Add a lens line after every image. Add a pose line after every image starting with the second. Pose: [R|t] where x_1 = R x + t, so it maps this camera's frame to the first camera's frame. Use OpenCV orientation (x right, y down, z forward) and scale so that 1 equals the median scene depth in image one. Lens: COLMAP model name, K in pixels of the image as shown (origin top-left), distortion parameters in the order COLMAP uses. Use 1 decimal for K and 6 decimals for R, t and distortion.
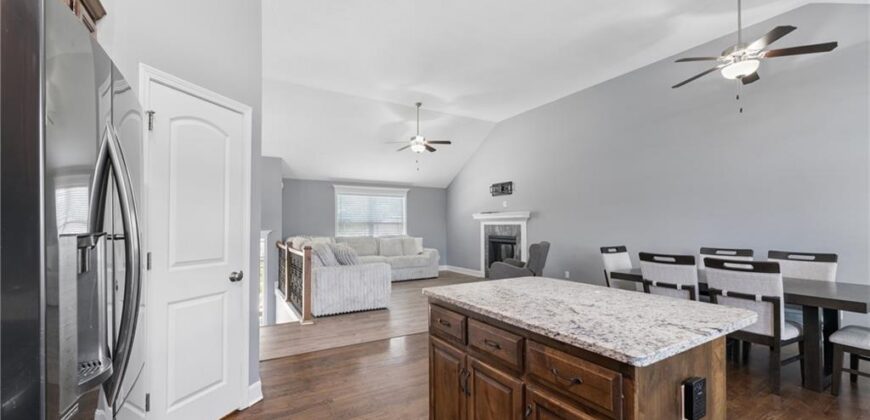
lens RADIAL K [[352.7, 0, 435.0], [0, 352.7, 221.6], [0, 0, 1]] dist [-0.000296, -0.000119]
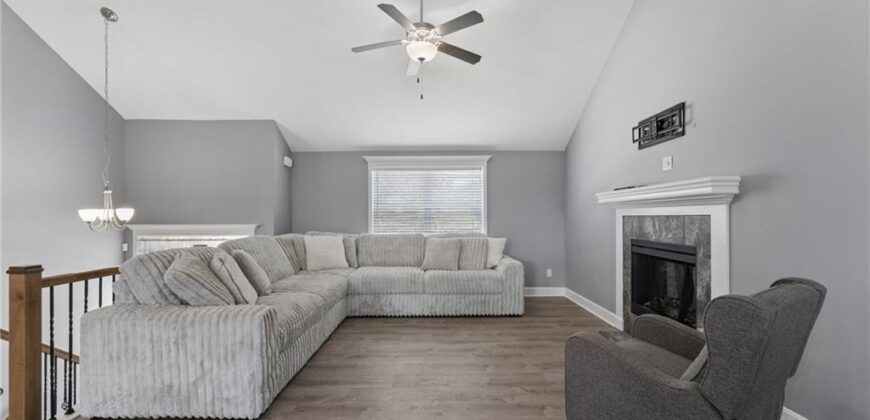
lens RADIAL K [[349.7, 0, 434.7], [0, 349.7, 215.1], [0, 0, 1]] dist [0.000123, -0.000108]
pose [[0.861184, -0.002802, -0.508286, 0.162670], [0.006520, 0.999963, 0.005534, 0.004701], [0.508252, -0.008080, 0.861171, 0.492225]]
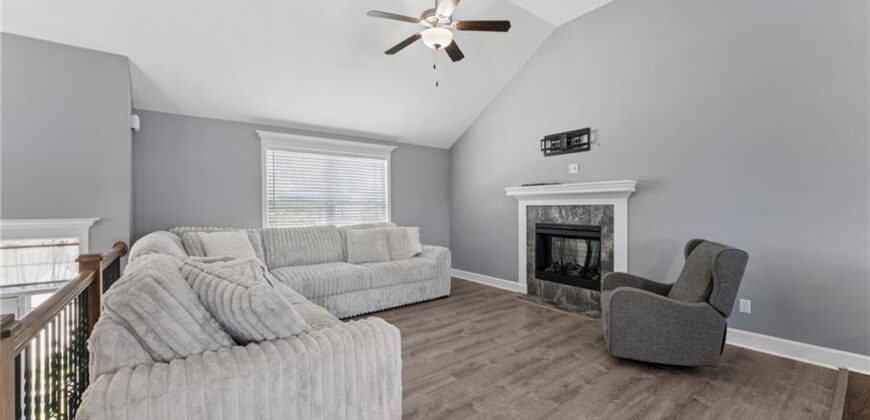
lens RADIAL K [[346.1, 0, 436.2], [0, 346.1, 208.6], [0, 0, 1]] dist [-0.000989, -0.000252]
pose [[0.991975, -0.002228, 0.126416, -0.086902], [0.000472, 0.999903, 0.013923, 0.006458], [-0.126435, -0.013752, 0.991880, 0.444610]]
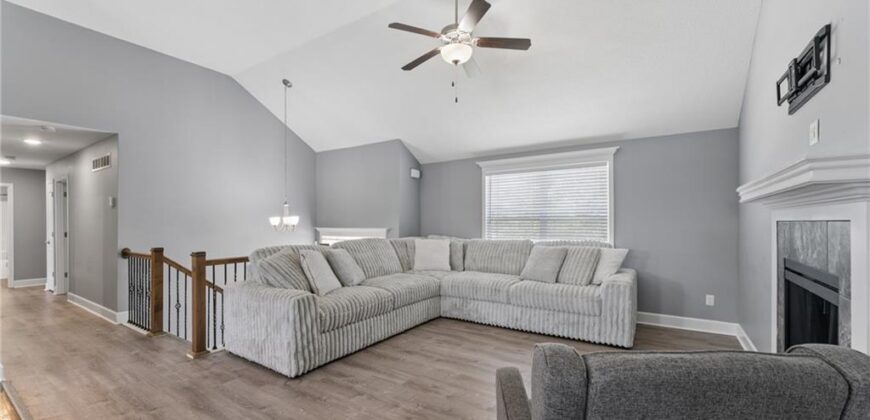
lens RADIAL K [[352.7, 0, 435.0], [0, 352.7, 221.6], [0, 0, 1]] dist [-0.000296, -0.000119]
pose [[0.433018, -0.000855, -0.901385, 0.284245], [0.011549, 0.999923, 0.004600, 0.005460], [0.901311, -0.012402, 0.432994, 0.627374]]
